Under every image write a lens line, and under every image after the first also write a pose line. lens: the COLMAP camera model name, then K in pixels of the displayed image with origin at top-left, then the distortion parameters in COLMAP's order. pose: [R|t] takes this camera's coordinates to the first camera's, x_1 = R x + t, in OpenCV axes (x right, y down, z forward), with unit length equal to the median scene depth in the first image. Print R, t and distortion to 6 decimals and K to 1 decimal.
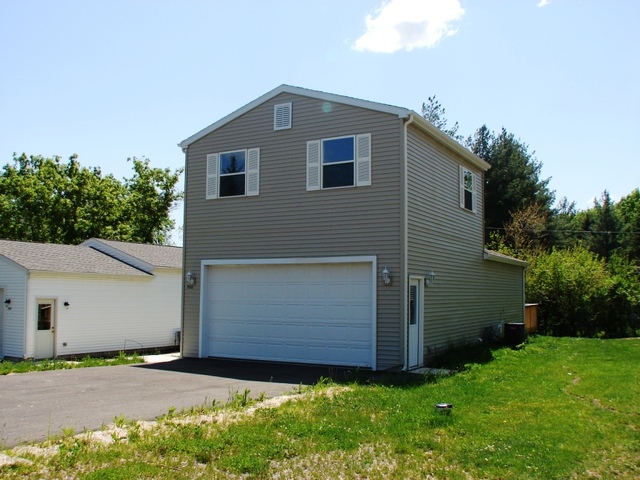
lens RADIAL K [[630.5, 0, 321.4], [0, 630.5, 239.1], [0, 0, 1]] dist [-0.101231, 0.000000]
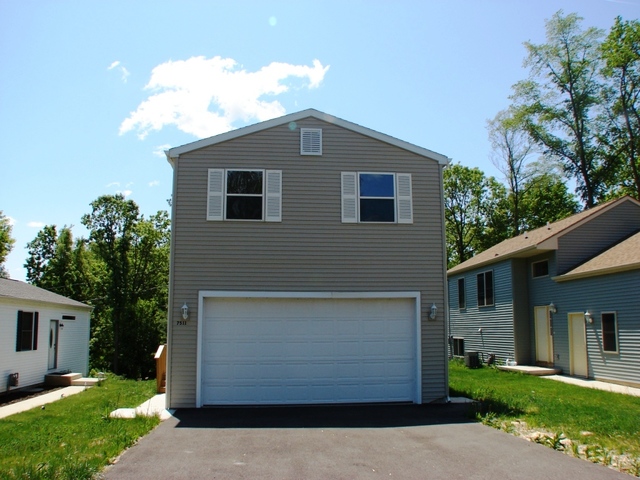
lens RADIAL K [[571.7, 0, 321.5], [0, 571.7, 241.1], [0, 0, 1]] dist [-0.146385, 0.025513]
pose [[0.815448, 0.079184, 0.573389, -0.534156], [-0.040662, 0.995988, -0.079716, 0.022222], [-0.577400, 0.041689, 0.815396, 0.299684]]
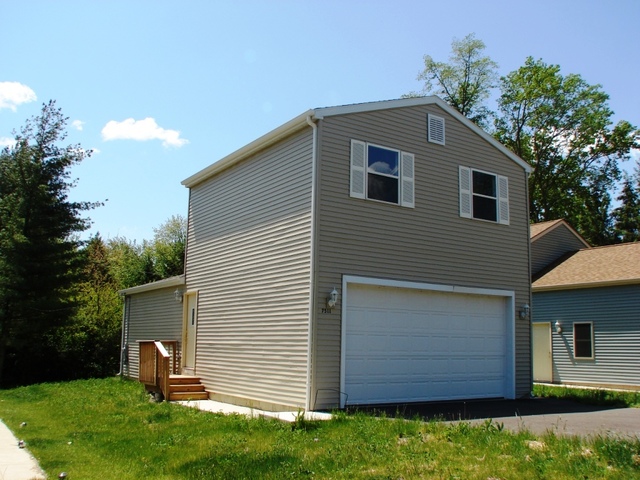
lens RADIAL K [[630.5, 0, 322.1], [0, 630.5, 240.2], [0, 0, 1]] dist [-0.101231, 0.000000]
pose [[0.468174, 0.150235, 0.870771, -0.919736], [-0.094838, 0.988292, -0.119522, 0.089981], [-0.878532, -0.026625, 0.476941, 0.712557]]
